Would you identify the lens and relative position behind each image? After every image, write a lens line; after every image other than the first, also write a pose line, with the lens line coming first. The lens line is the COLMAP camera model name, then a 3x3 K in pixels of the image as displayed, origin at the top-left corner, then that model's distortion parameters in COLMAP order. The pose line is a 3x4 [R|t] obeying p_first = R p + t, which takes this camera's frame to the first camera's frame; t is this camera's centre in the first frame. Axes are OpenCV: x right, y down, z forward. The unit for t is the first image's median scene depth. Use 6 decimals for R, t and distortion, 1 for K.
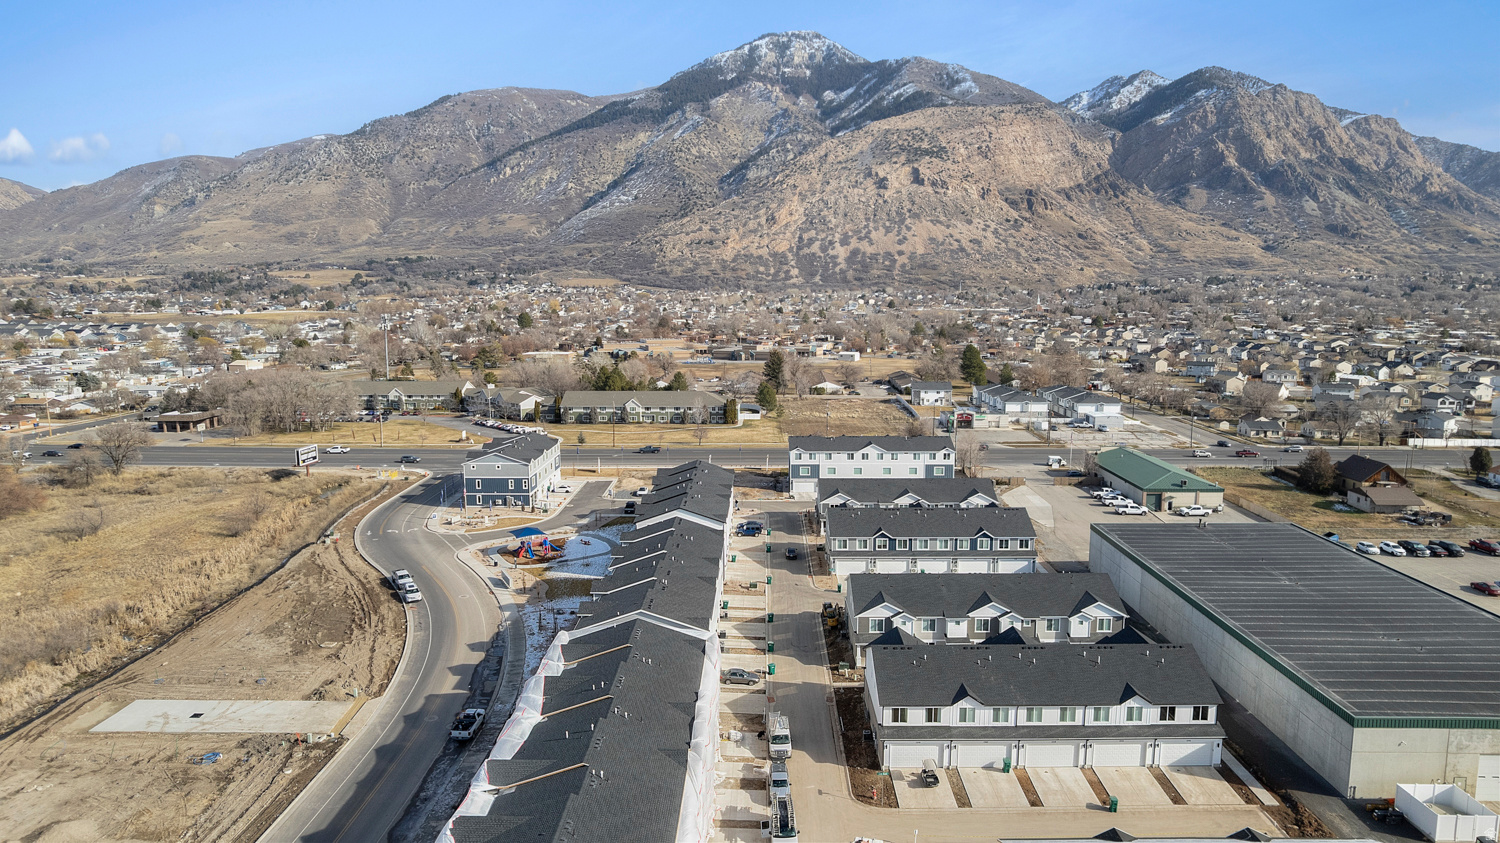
lens RADIAL K [[965.1, 0, 748.7], [0, 965.1, 435.5], [0, 0, 1]] dist [-0.073220, 0.061204]
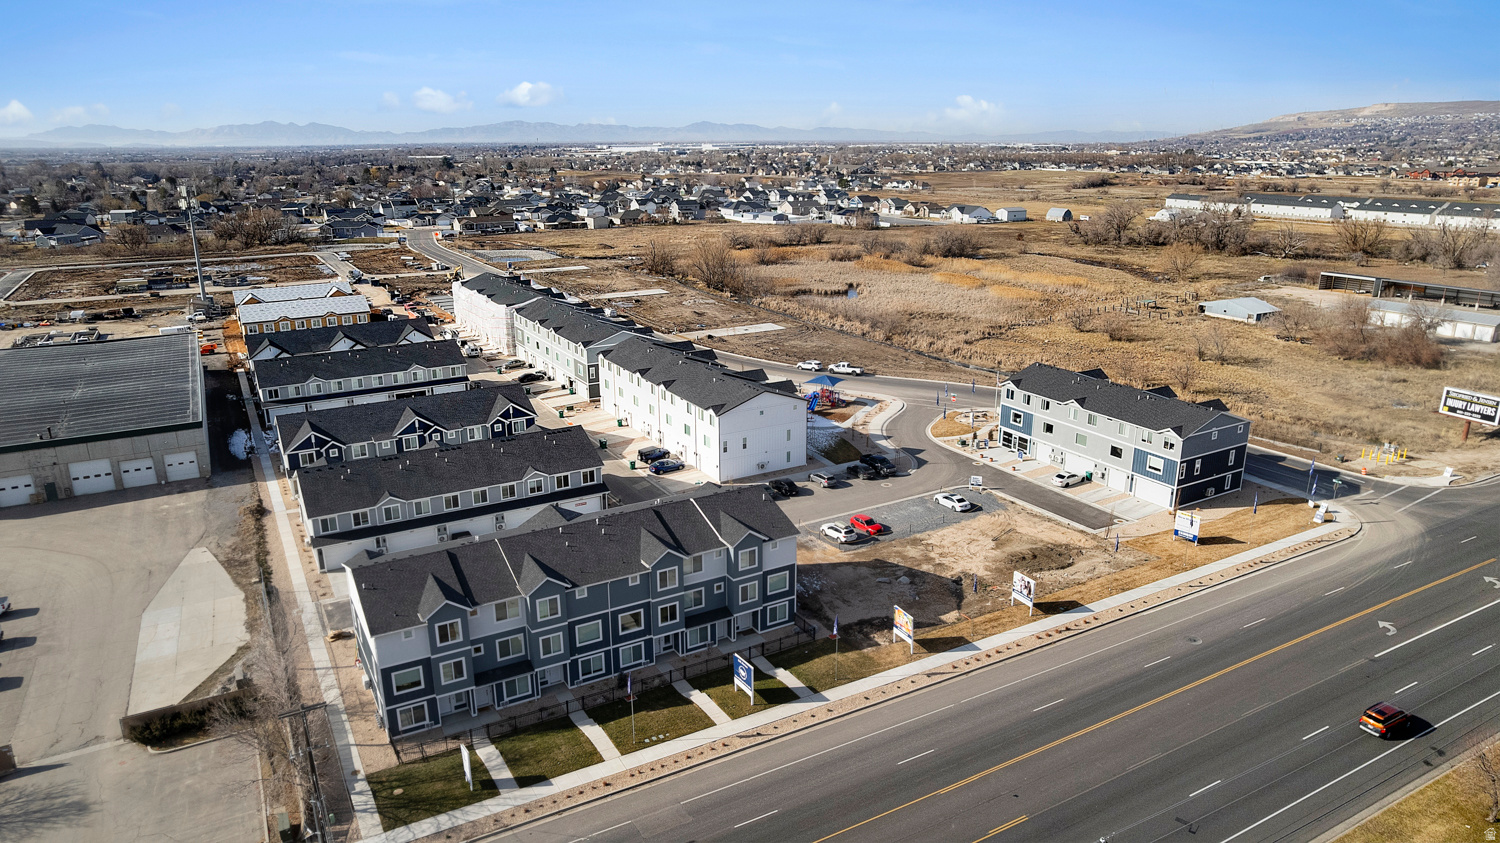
lens RADIAL K [[965.1, 0, 749.4], [0, 965.1, 428.4], [0, 0, 1]] dist [-0.073220, 0.061204]
pose [[-0.856598, 0.156212, -0.491771, 0.023935], [-0.073269, 0.906589, 0.415605, -0.018860], [0.510756, 0.392038, -0.765137, 0.126725]]
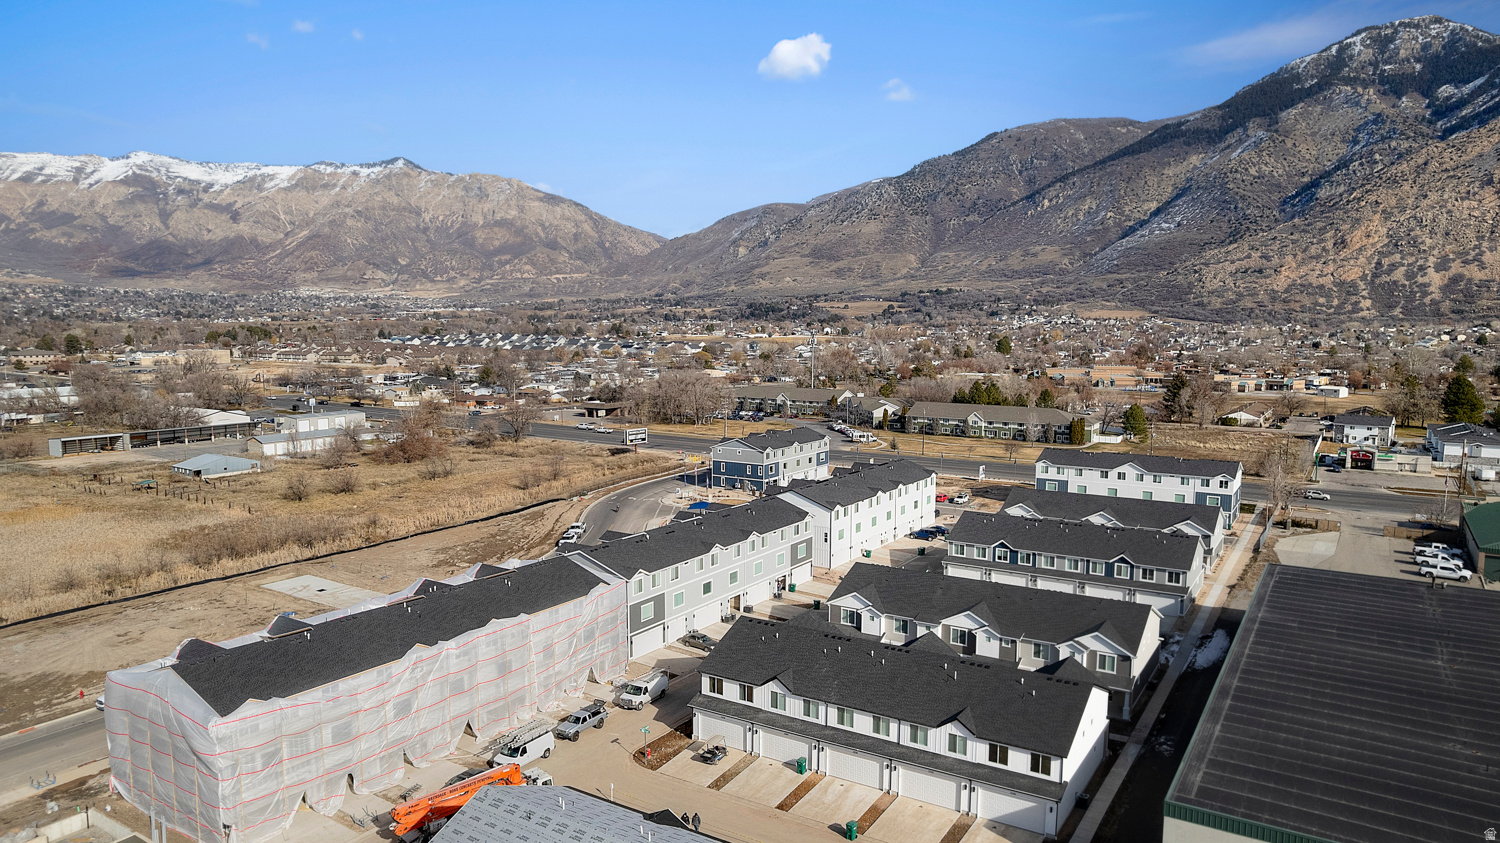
lens RADIAL K [[965.1, 0, 742.3], [0, 965.1, 434.2], [0, 0, 1]] dist [-0.073220, 0.061204]
pose [[0.847109, 0.065022, -0.527426, 0.026641], [-0.084547, 0.996335, -0.012962, 0.002292], [0.524650, 0.055572, 0.849502, 0.008166]]
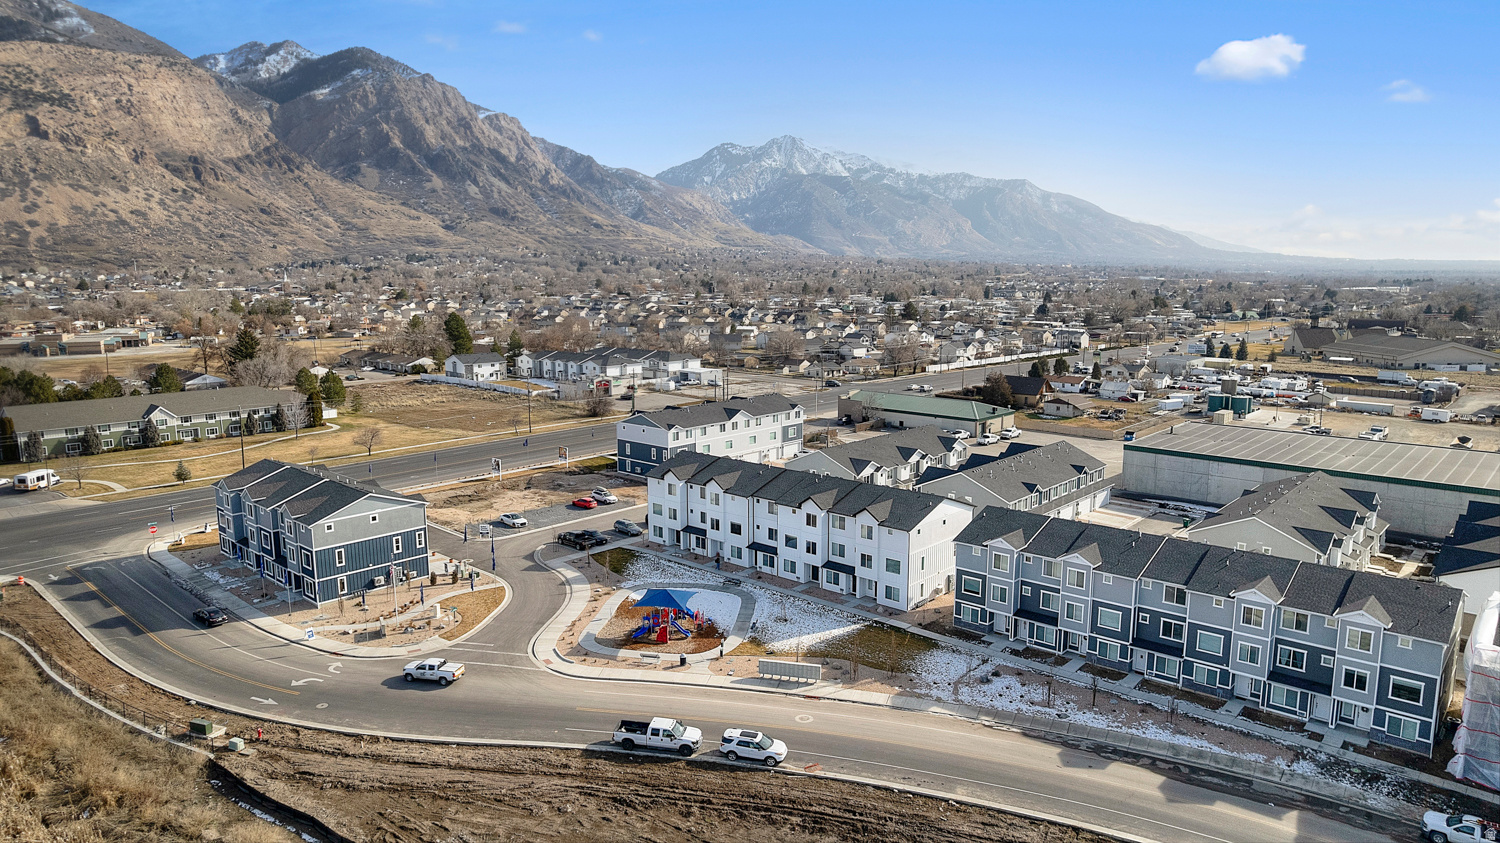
lens RADIAL K [[965.1, 0, 759.0], [0, 965.1, 429.3], [0, 0, 1]] dist [-0.073220, 0.061204]
pose [[0.655571, -0.124302, 0.744832, -0.045327], [0.115586, 0.991253, 0.063692, -0.002389], [-0.746235, 0.044337, 0.664205, 0.041015]]
